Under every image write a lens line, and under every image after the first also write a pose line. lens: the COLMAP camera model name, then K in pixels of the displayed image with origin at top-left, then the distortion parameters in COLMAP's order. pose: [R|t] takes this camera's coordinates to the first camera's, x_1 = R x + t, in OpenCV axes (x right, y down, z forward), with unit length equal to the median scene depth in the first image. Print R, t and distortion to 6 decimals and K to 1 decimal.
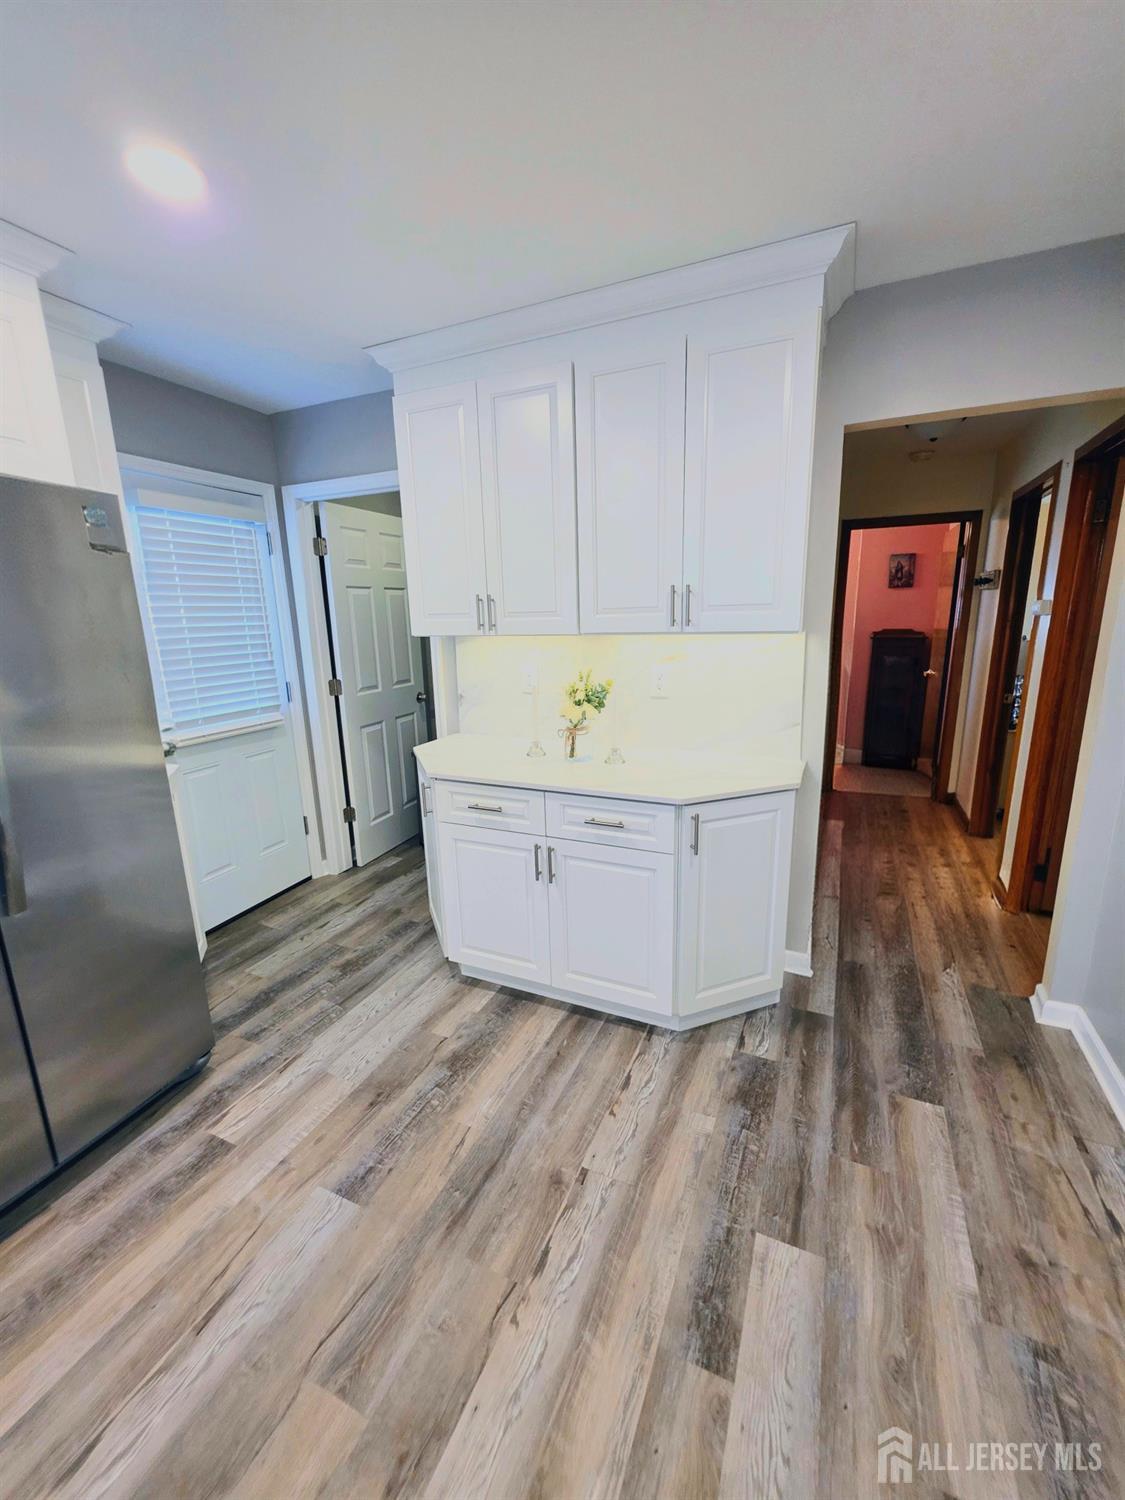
lens RADIAL K [[601.1, 0, 569.6], [0, 601.1, 749.9], [0, 0, 1]] dist [-0.001484, 0.001155]
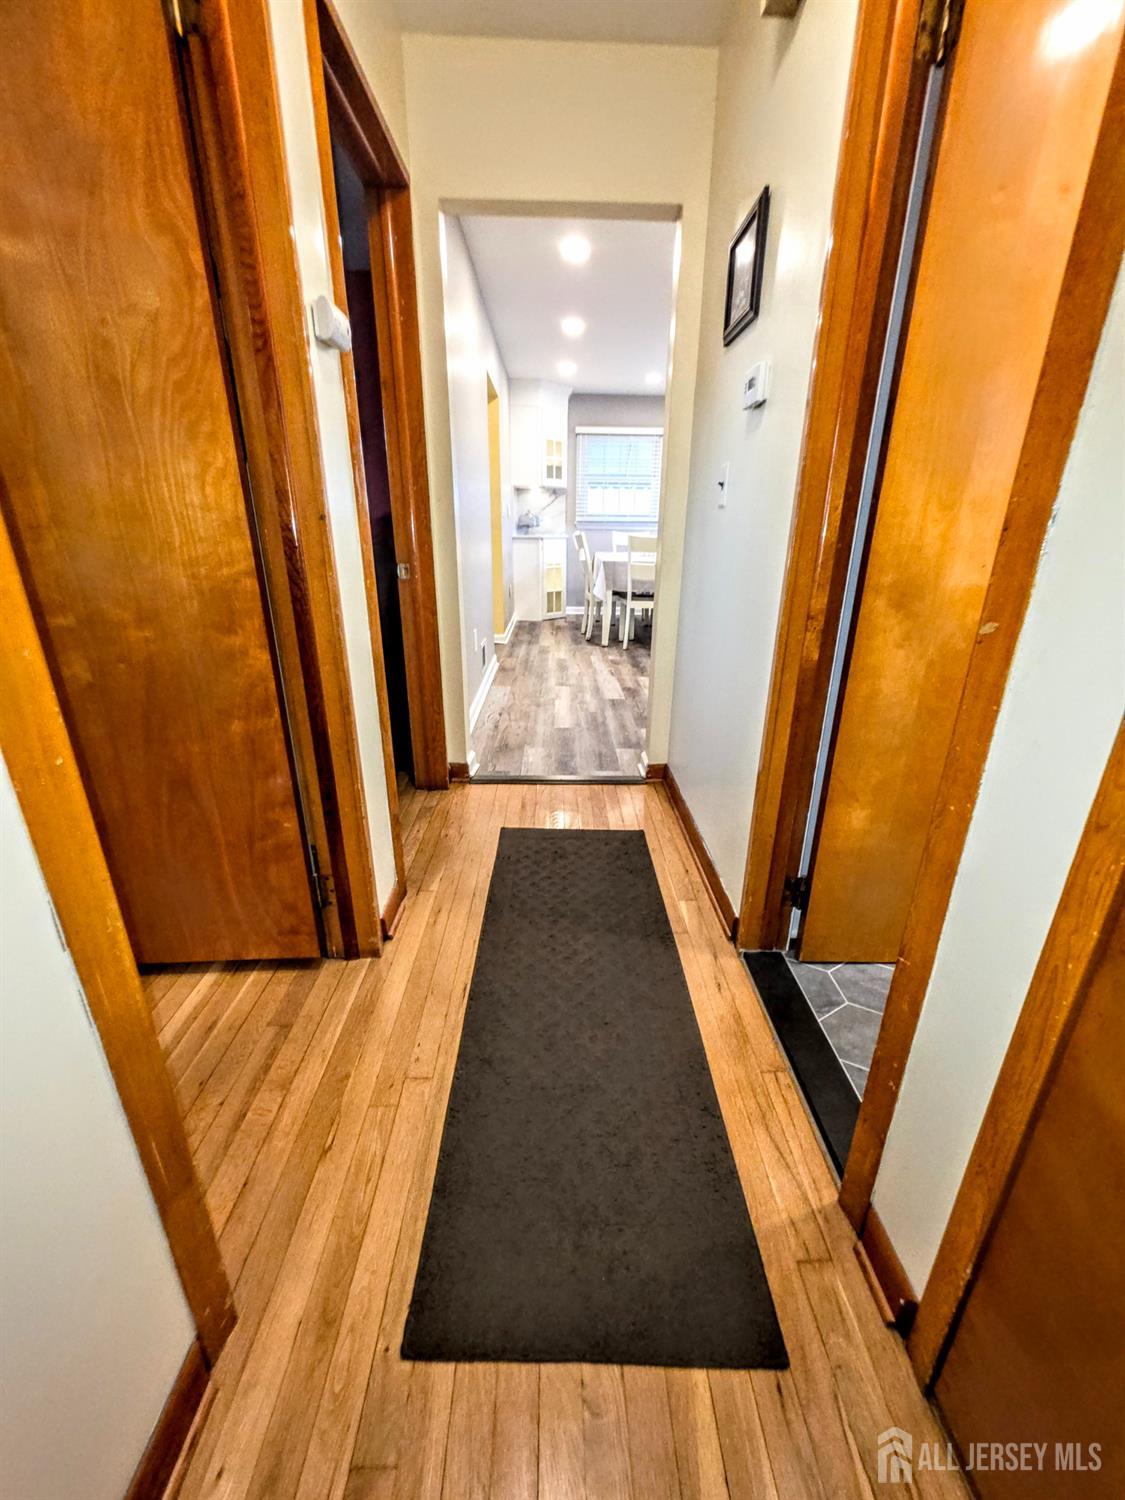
lens RADIAL K [[601.1, 0, 566.3], [0, 601.1, 750.6], [0, 0, 1]] dist [-0.001484, 0.001155]
pose [[-0.904015, 0.158568, -0.397006, 1.196064], [-0.089989, 0.837273, 0.539328, -0.318401], [0.417923, 0.523287, -0.742638, 2.172136]]
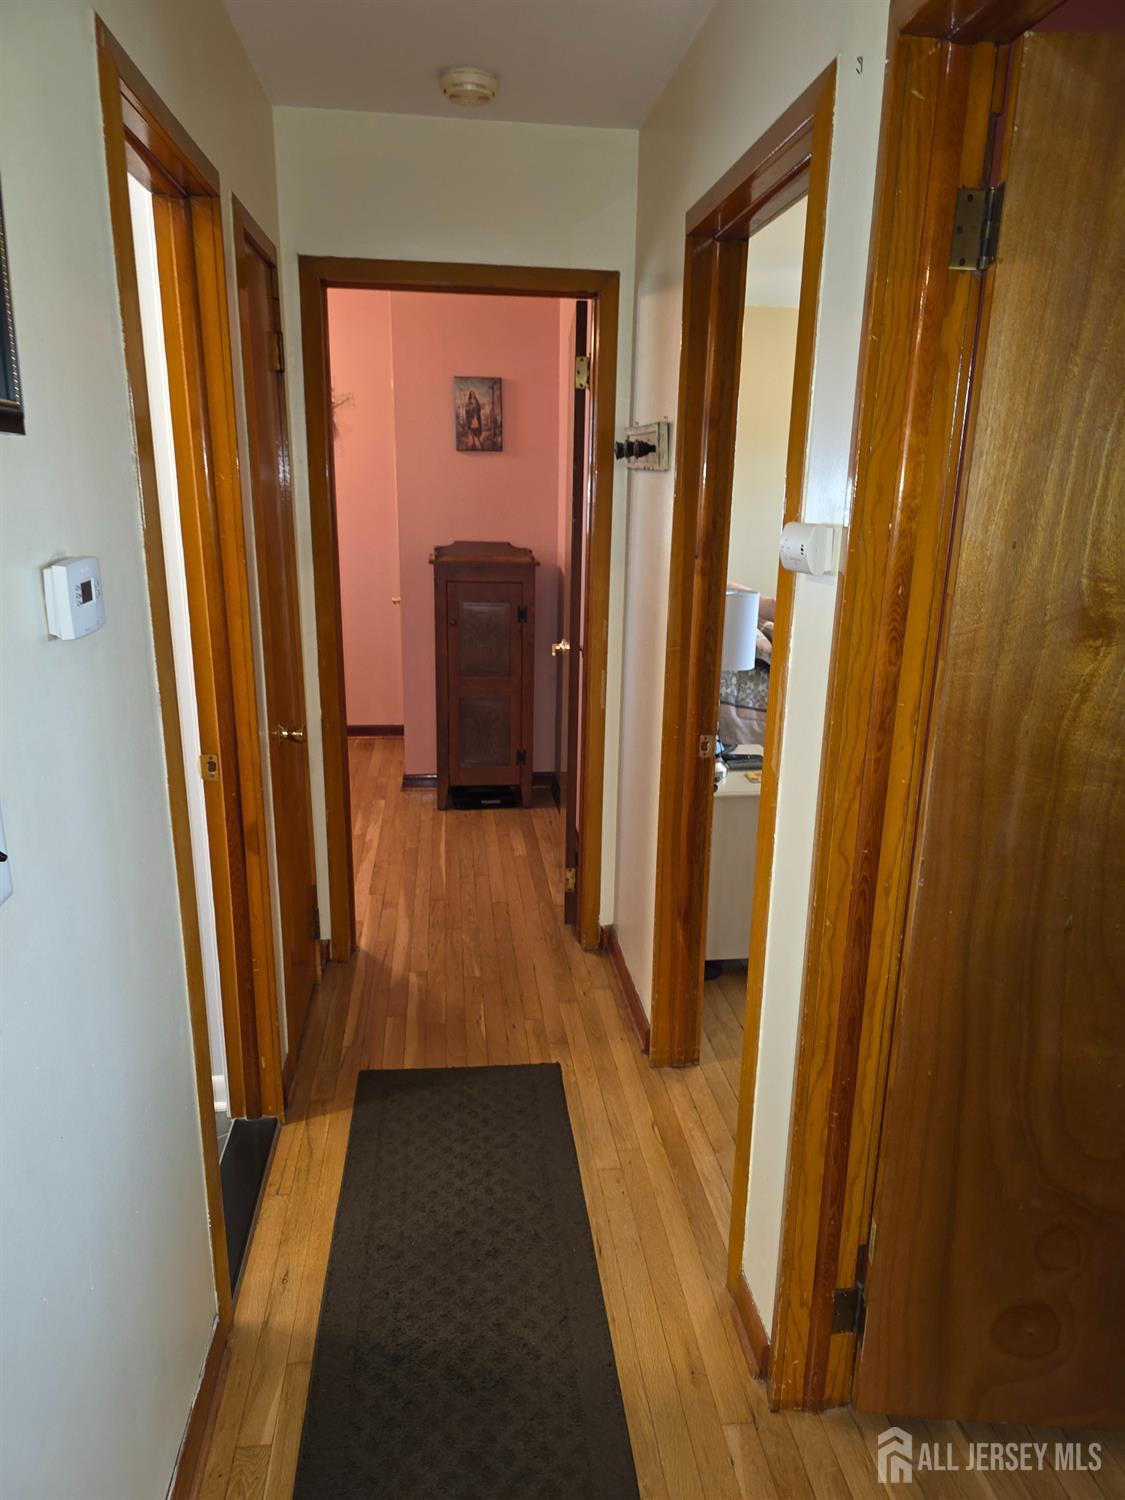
lens RADIAL K [[997.8, 0, 570.5], [0, 997.8, 757.9], [0, 0, 1]] dist [0.027663, -0.000083]
pose [[0.854812, -0.105356, 0.508130, 0.563045], [0.079814, 0.994215, 0.071872, -0.247297], [-0.512763, -0.020881, 0.858276, 0.860716]]
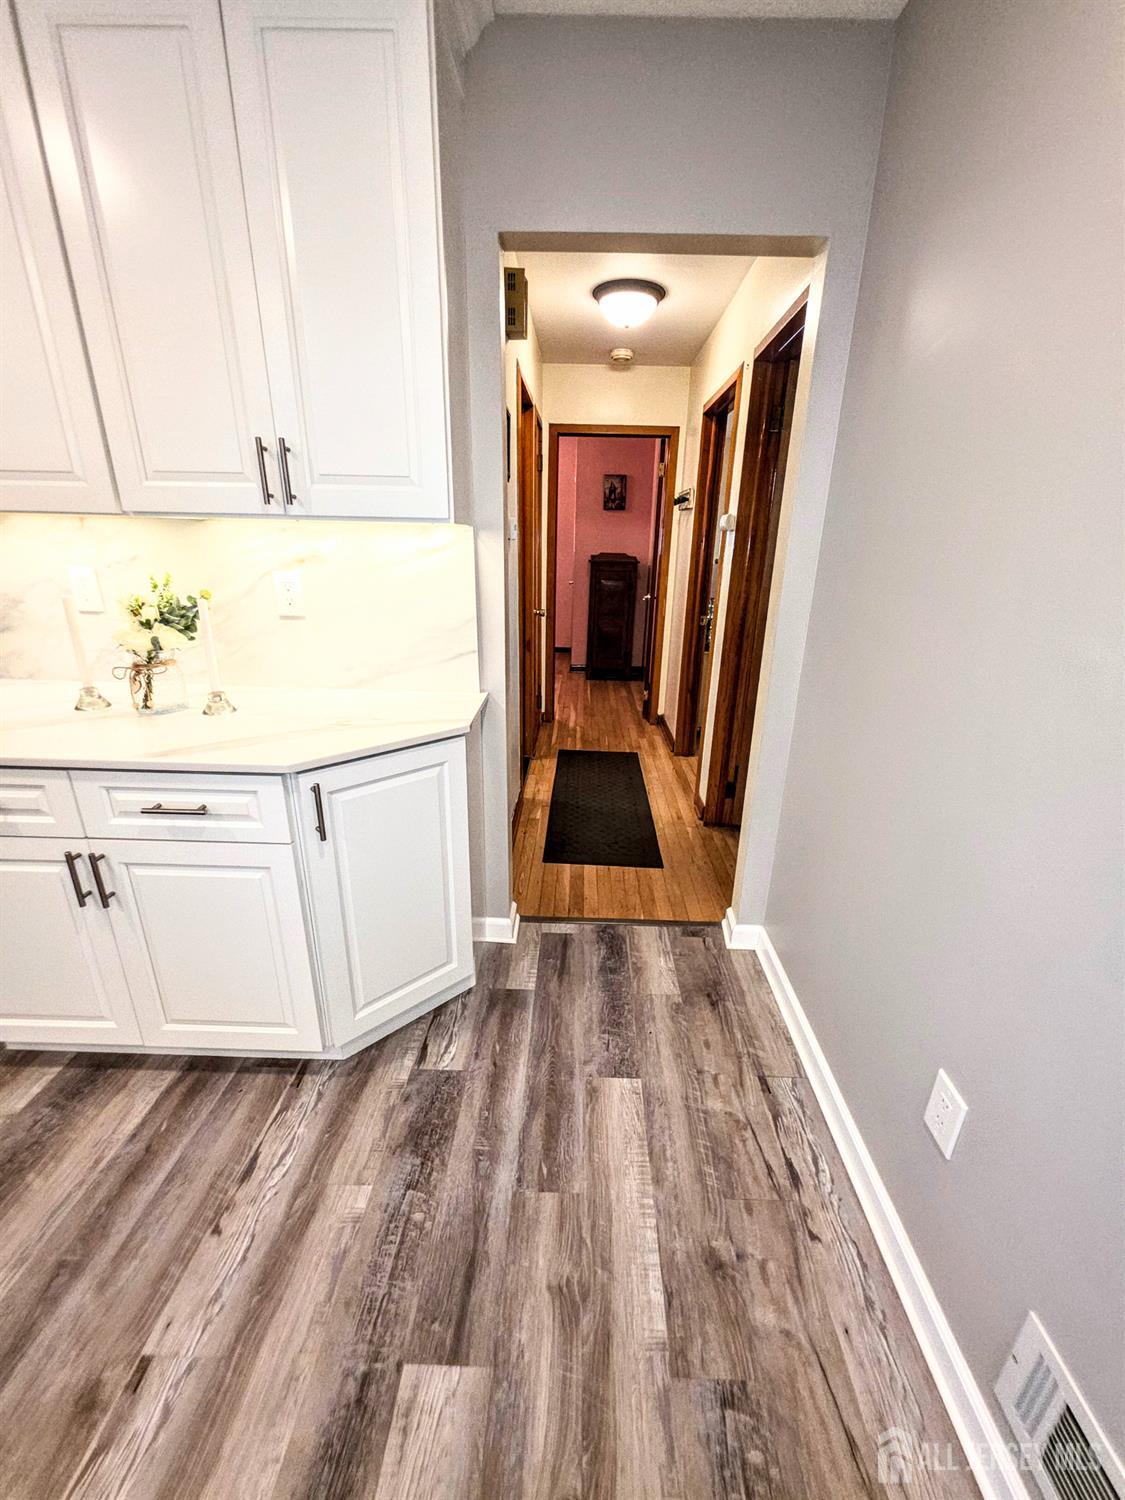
lens RADIAL K [[601.1, 0, 566.1], [0, 601.1, 749.1], [0, 0, 1]] dist [-0.001484, 0.001155]
pose [[0.922247, -0.087308, 0.376613, 0.202357], [0.045161, 0.991826, 0.119341, -0.002013], [-0.383954, -0.093054, 0.918652, 0.239598]]
